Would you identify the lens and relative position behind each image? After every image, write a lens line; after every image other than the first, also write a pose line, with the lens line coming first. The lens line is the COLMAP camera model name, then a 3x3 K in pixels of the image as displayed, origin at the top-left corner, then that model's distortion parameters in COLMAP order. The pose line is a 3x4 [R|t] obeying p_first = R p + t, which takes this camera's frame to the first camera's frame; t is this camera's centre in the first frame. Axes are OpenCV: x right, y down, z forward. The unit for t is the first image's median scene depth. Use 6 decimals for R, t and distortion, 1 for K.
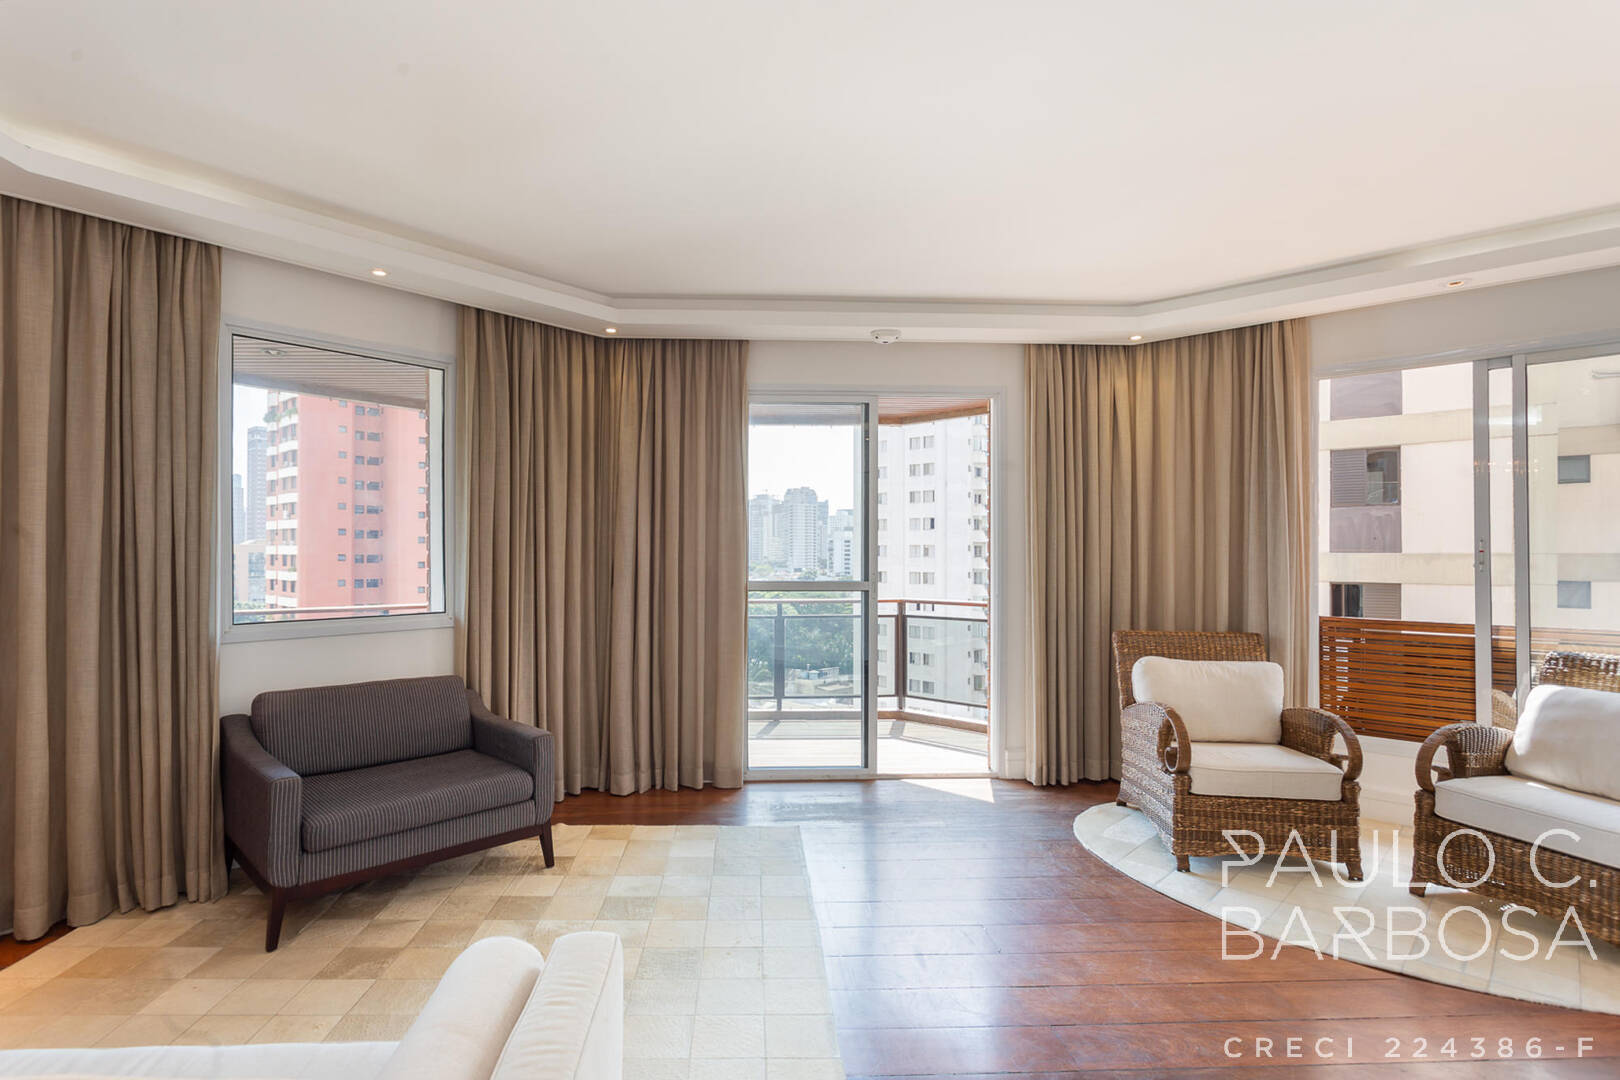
lens RADIAL K [[802.7, 0, 760.2], [0, 802.7, 550.2], [0, 0, 1]] dist [-0.006256, 0.004621]
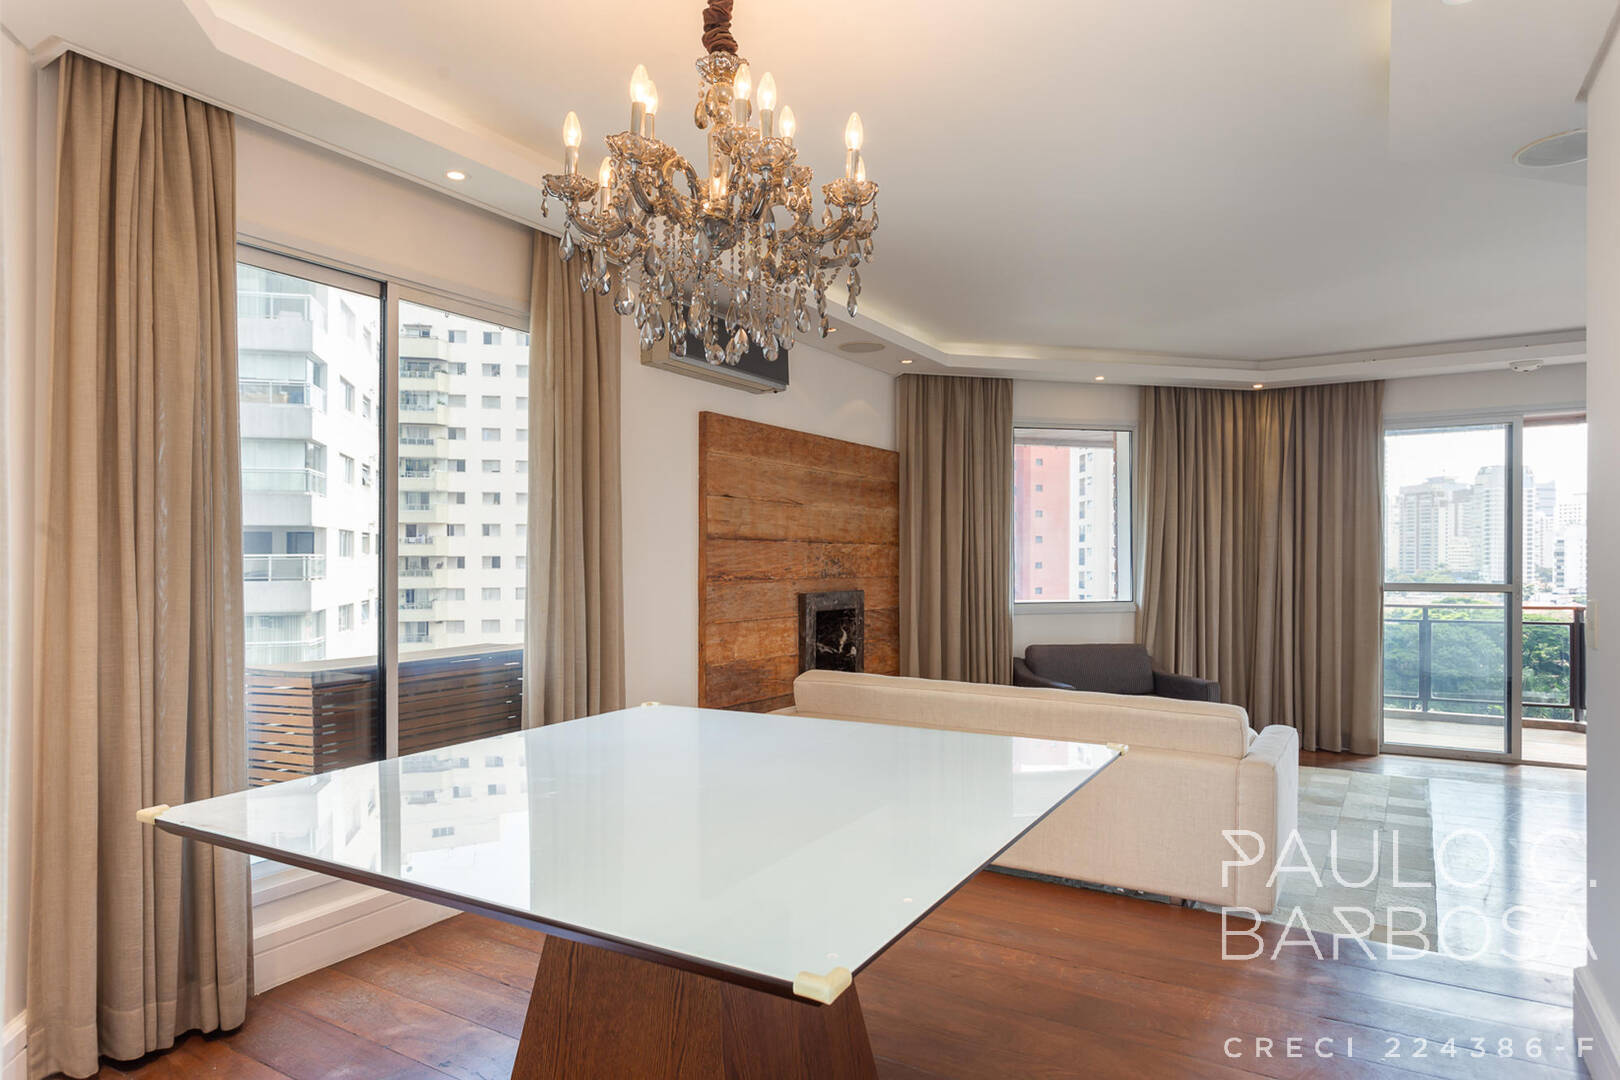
lens RADIAL K [[949.1, 0, 808.2], [0, 949.1, 567.7], [0, 0, 1]] dist [0.007455, -0.000663]
pose [[0.836299, 0.001460, -0.548272, 0.047288], [0.004870, 0.999937, 0.010092, -0.001945], [0.548252, -0.011110, 0.836239, -0.671633]]
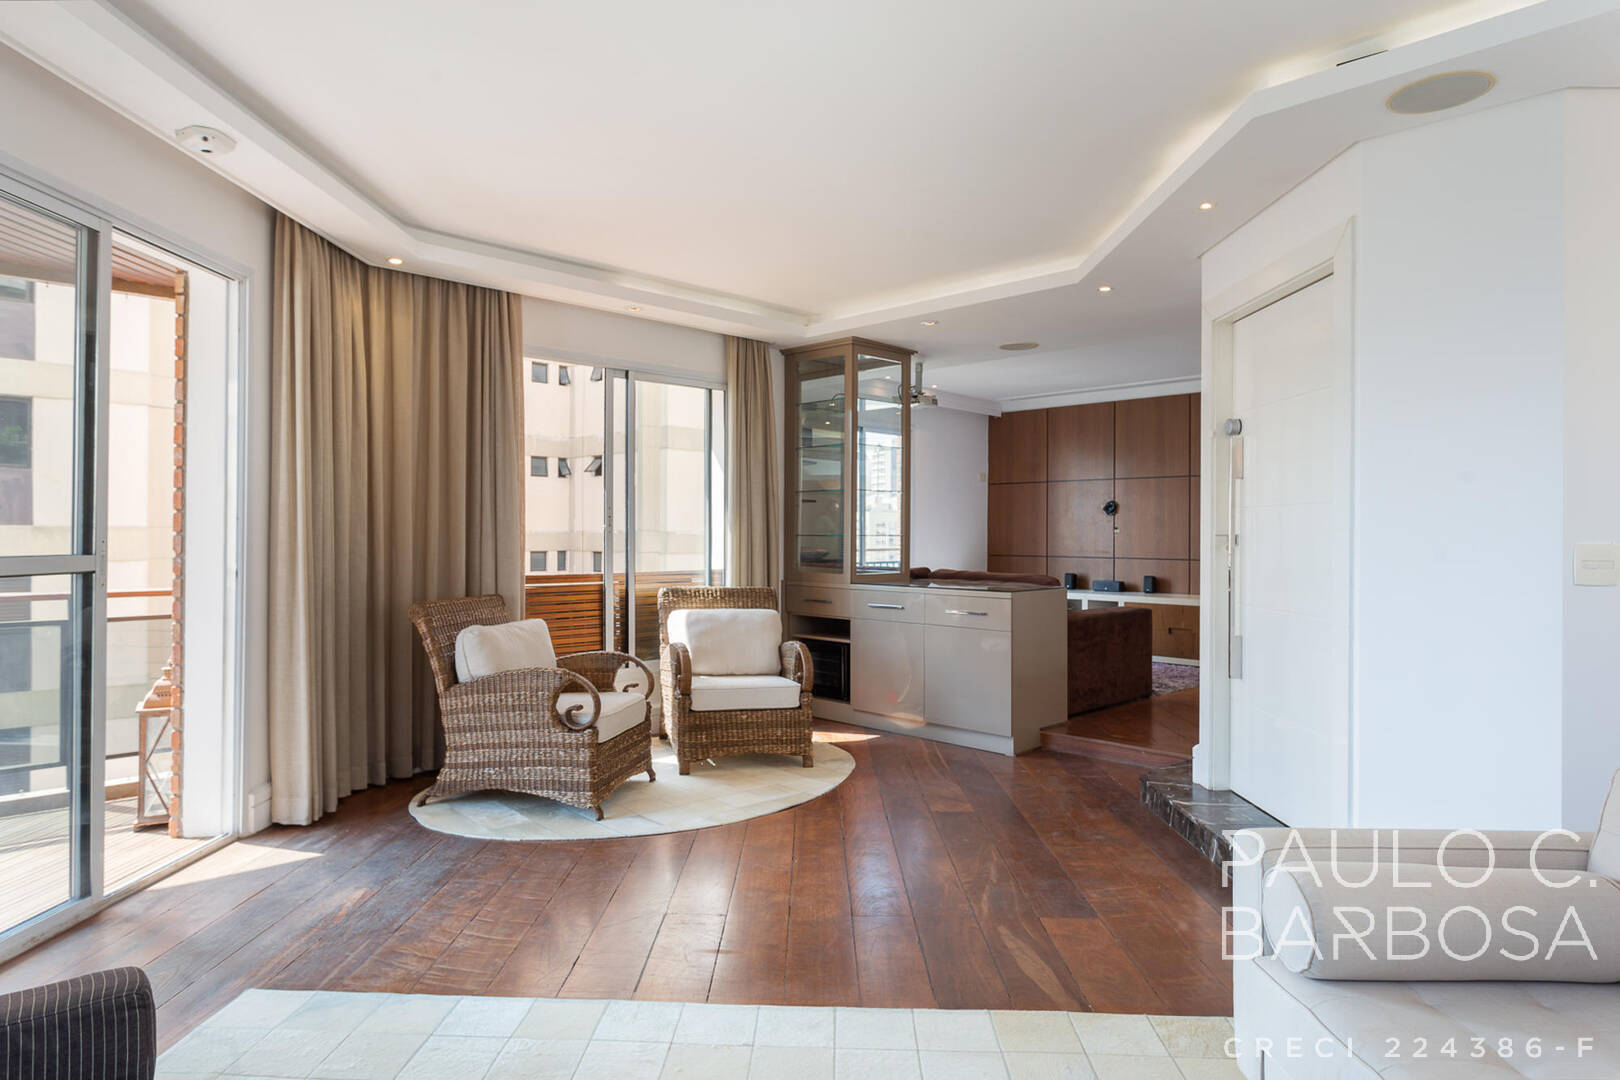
lens RADIAL K [[949.1, 0, 792.8], [0, 949.1, 537.8], [0, 0, 1]] dist [0.007455, -0.000663]
pose [[0.067984, -0.005109, 0.997673, -0.524478], [-0.006904, 0.999961, 0.005591, 0.021617], [-0.997663, -0.007268, 0.067946, 0.519349]]
